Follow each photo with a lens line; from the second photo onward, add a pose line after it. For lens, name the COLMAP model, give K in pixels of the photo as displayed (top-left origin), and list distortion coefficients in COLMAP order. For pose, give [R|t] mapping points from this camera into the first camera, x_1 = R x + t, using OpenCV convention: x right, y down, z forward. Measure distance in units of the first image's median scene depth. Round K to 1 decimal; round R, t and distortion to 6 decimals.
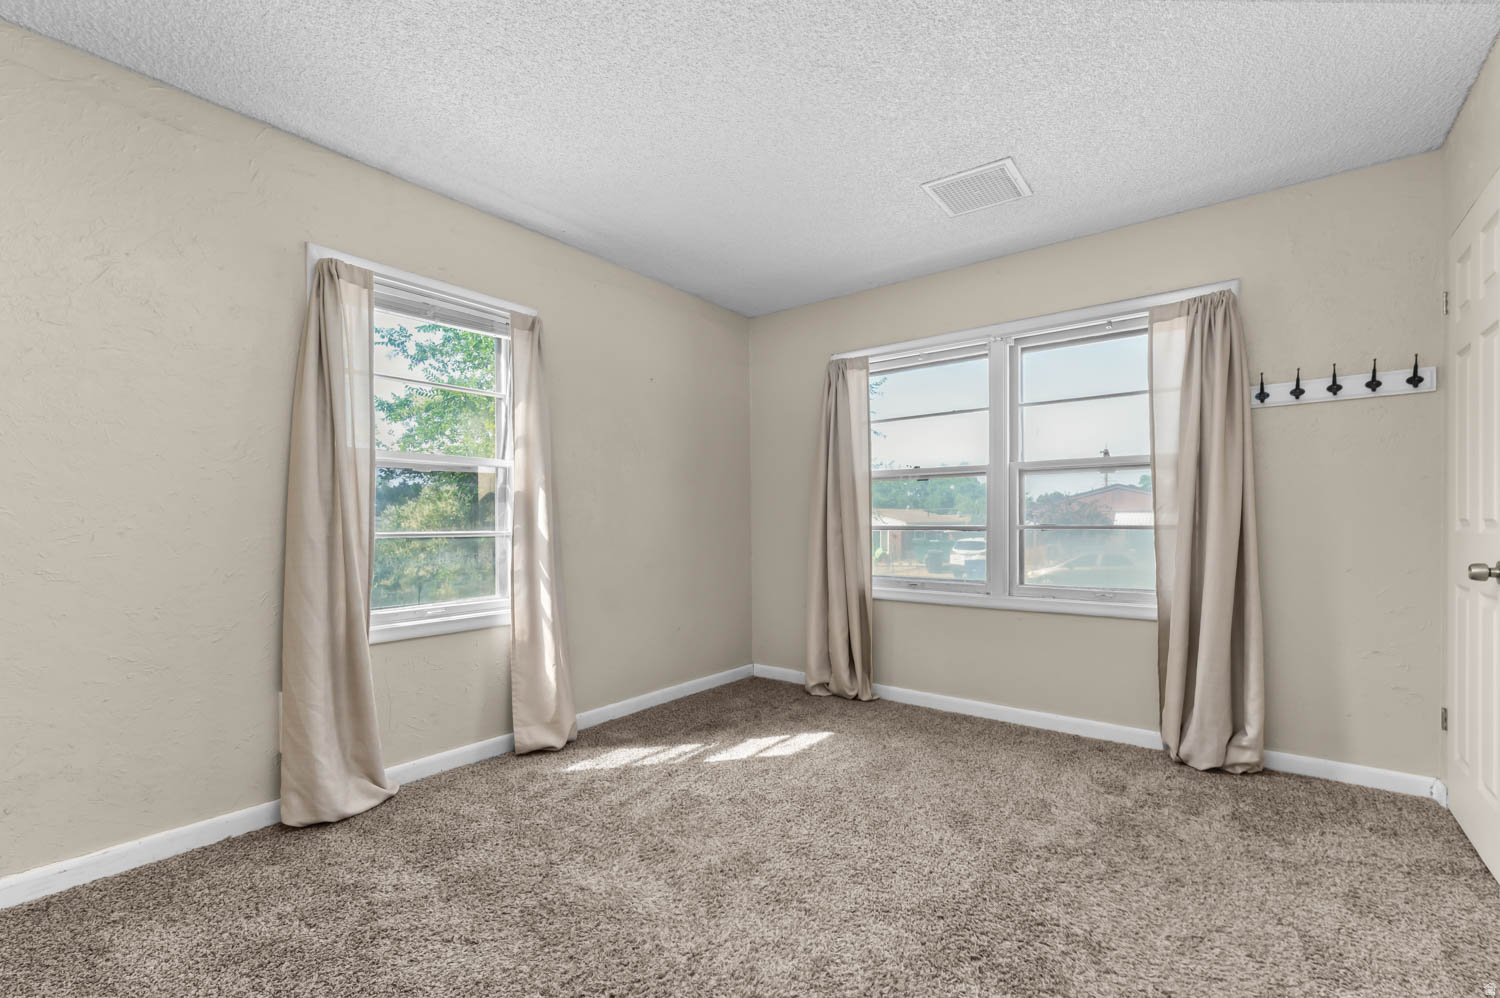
lens RADIAL K [[652.6, 0, 757.9], [0, 652.6, 518.3], [0, 0, 1]] dist [0.000174, 0.000489]
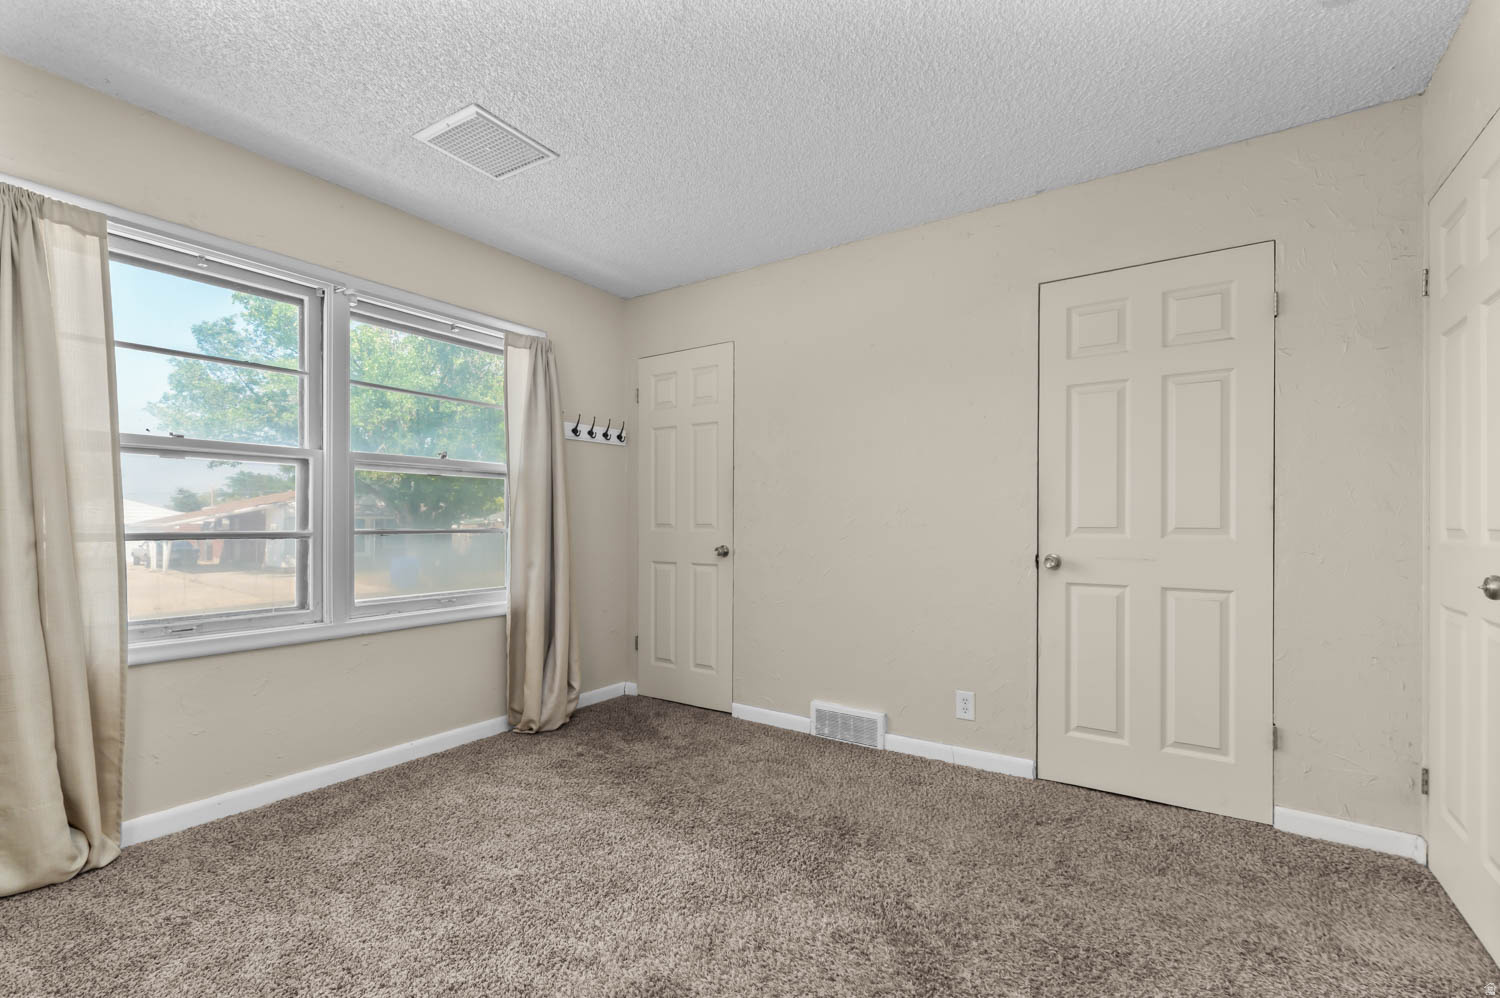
lens RADIAL K [[652.6, 0, 757.9], [0, 652.6, 518.3], [0, 0, 1]] dist [0.000174, 0.000489]
pose [[-0.080050, 0.008619, 0.996754, -0.524126], [-0.005634, 0.999943, -0.009099, 0.000007], [-0.996775, -0.006344, -0.079997, 0.664174]]
